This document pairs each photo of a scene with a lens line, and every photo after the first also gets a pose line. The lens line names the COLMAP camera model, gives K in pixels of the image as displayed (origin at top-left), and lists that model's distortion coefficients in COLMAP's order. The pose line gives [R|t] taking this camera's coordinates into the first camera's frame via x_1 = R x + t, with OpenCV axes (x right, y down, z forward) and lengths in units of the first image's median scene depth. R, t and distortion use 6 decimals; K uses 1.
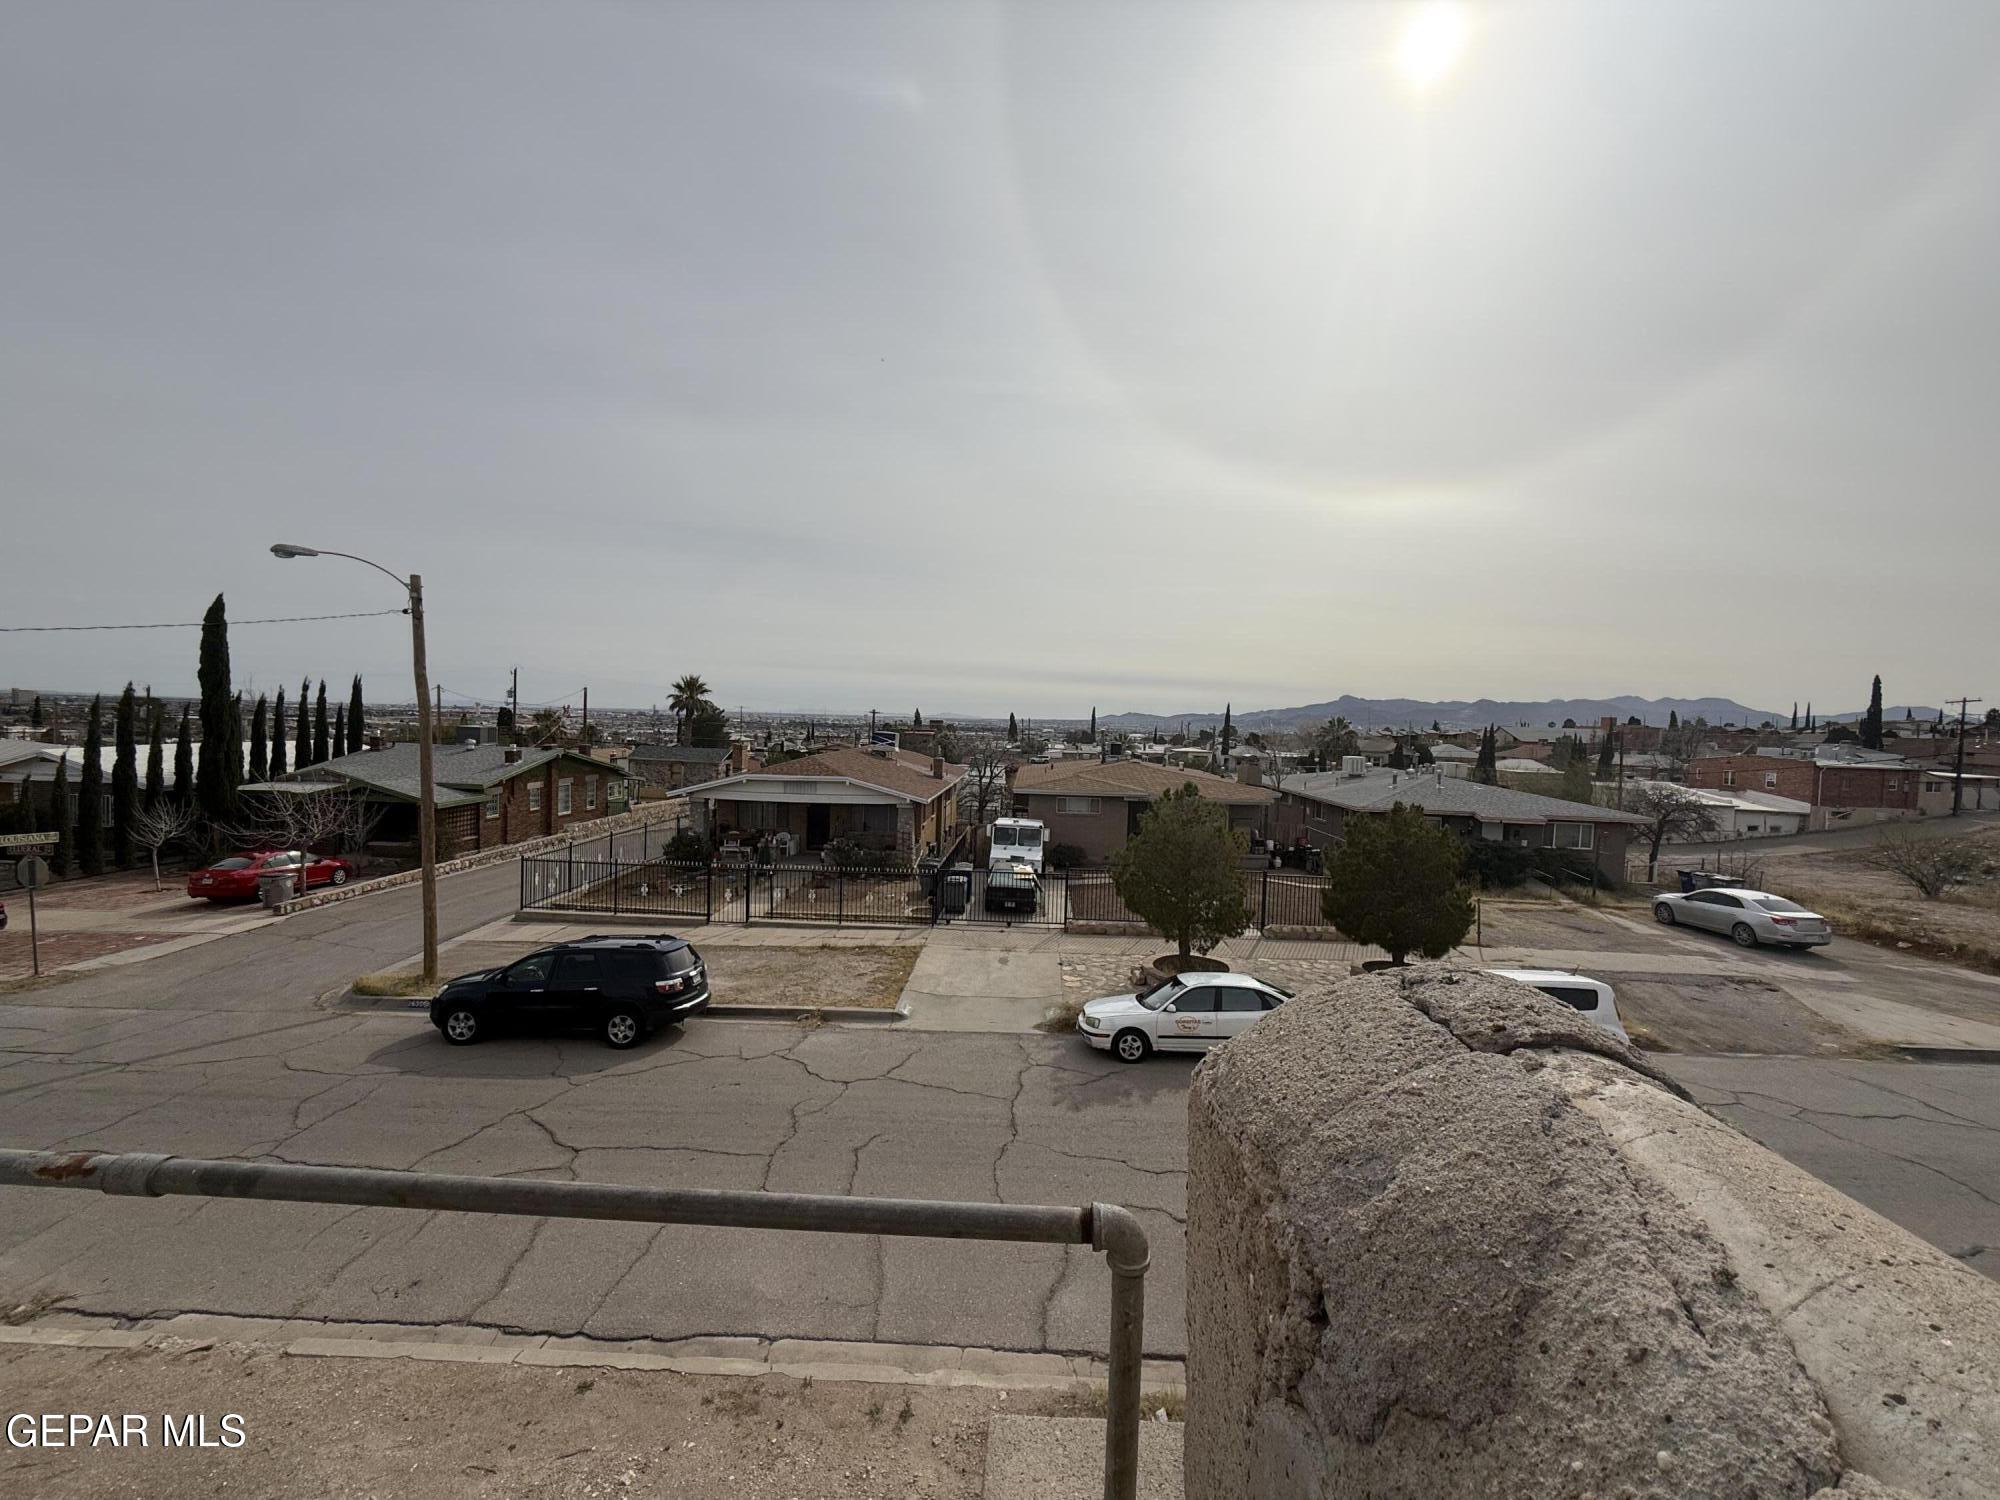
lens RADIAL K [[793.9, 0, 1003.7], [0, 793.9, 752.3], [0, 0, 1]] dist [0.000889, -0.000151]
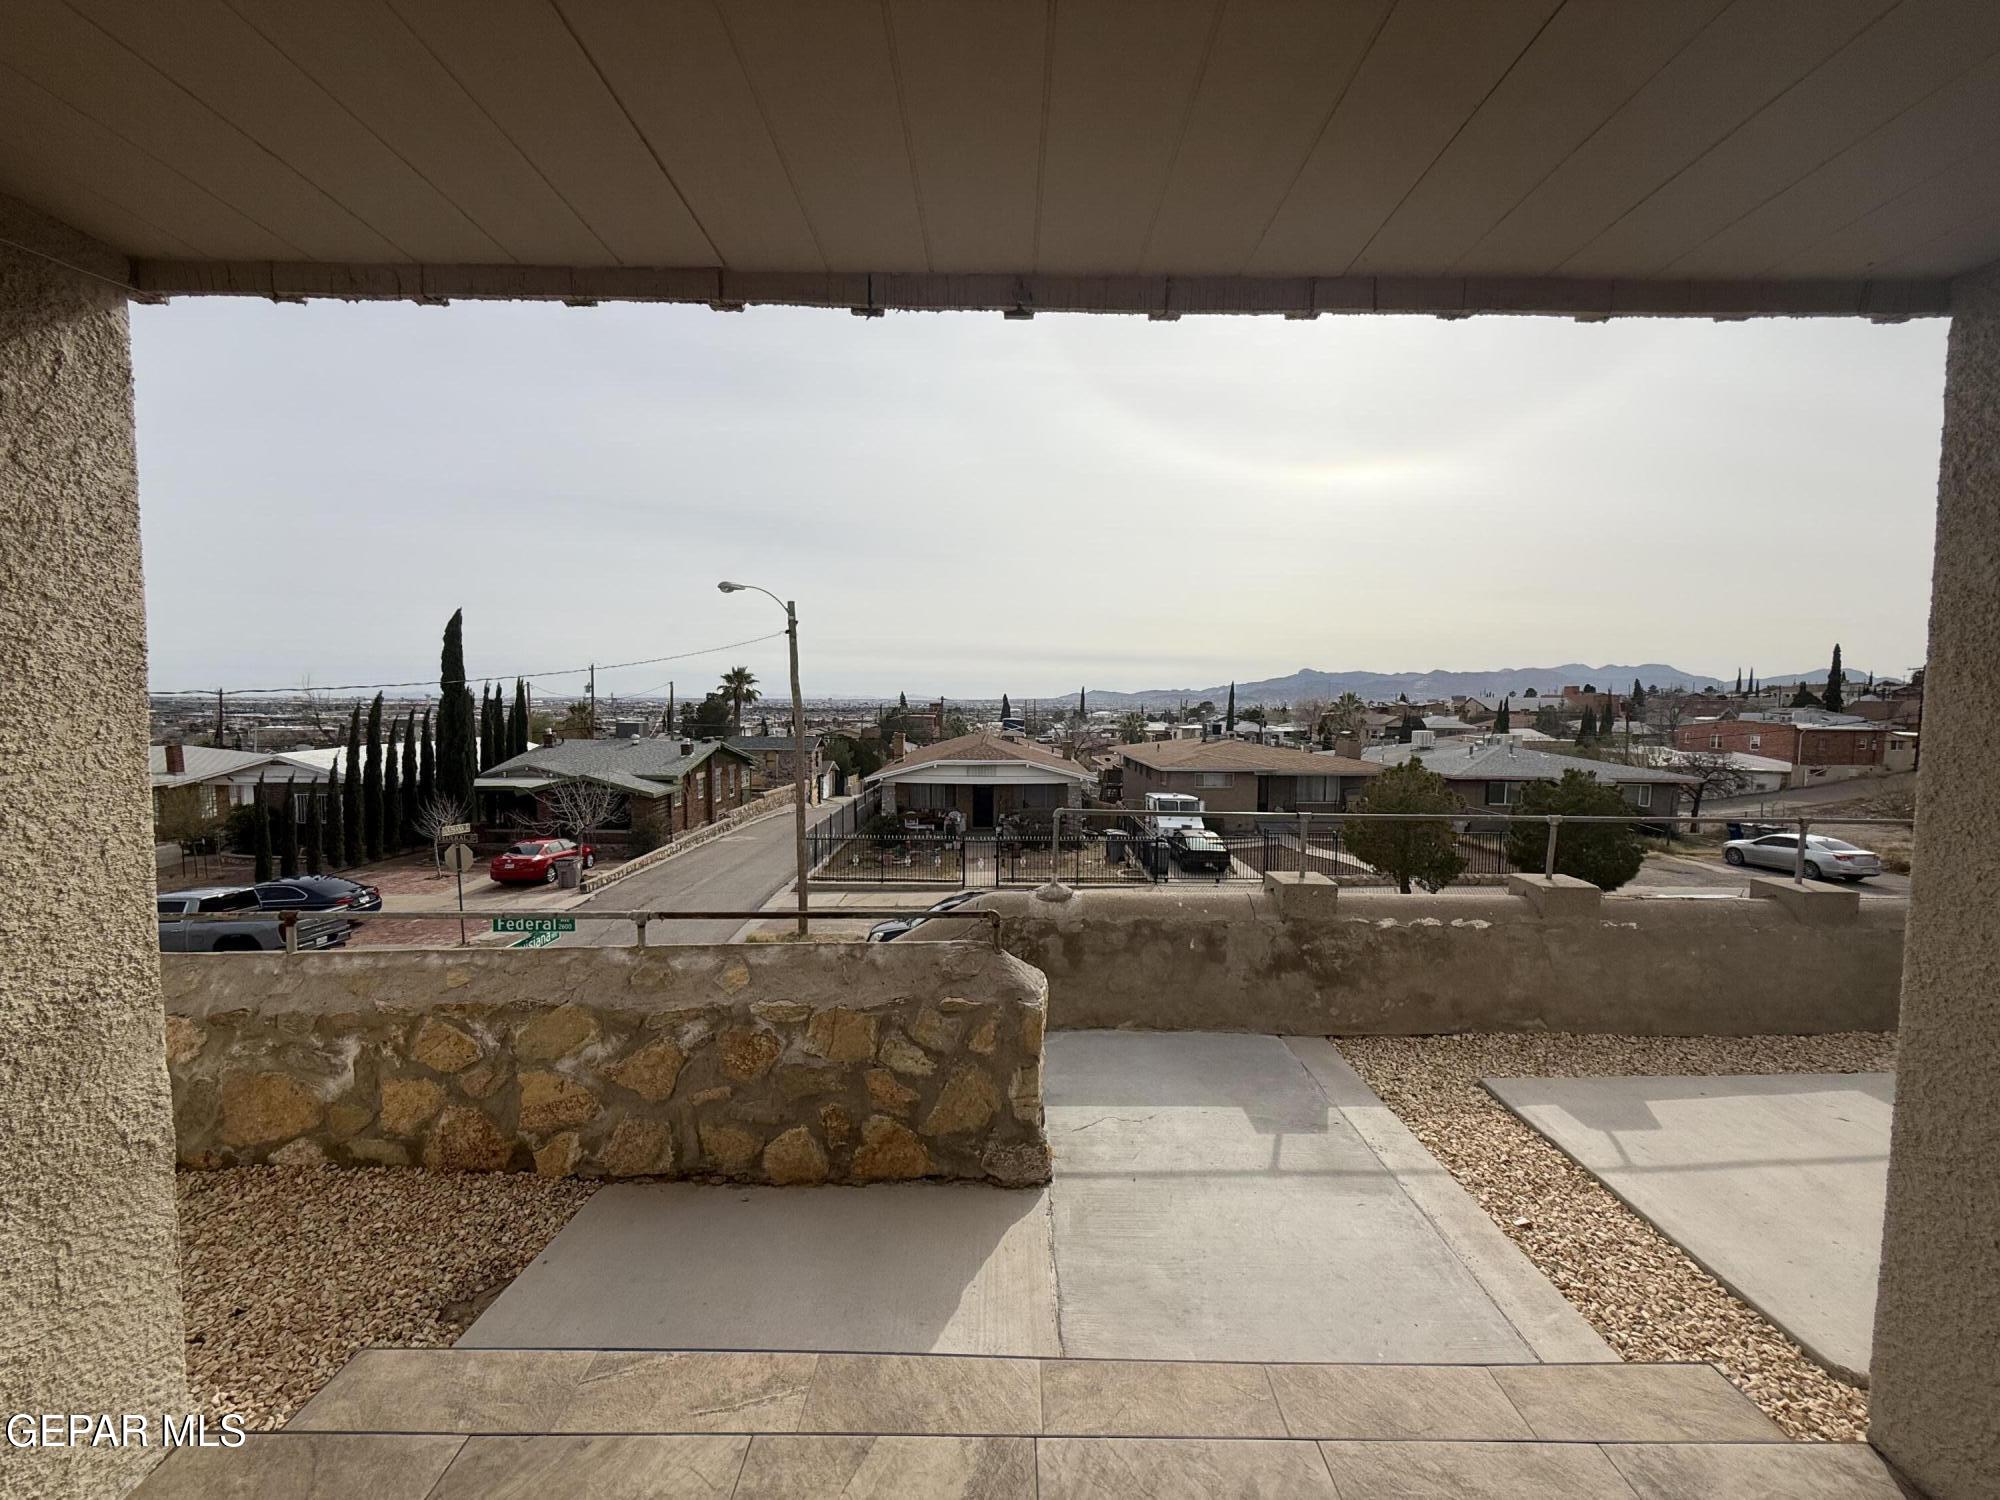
lens RADIAL K [[793.9, 0, 1003.7], [0, 793.9, 752.3], [0, 0, 1]] dist [0.000889, -0.000151]
pose [[0.998809, -0.024895, 0.041958, -0.275690], [0.023835, 0.999389, 0.025583, -0.009978], [-0.042569, -0.024552, 0.998792, -0.127352]]
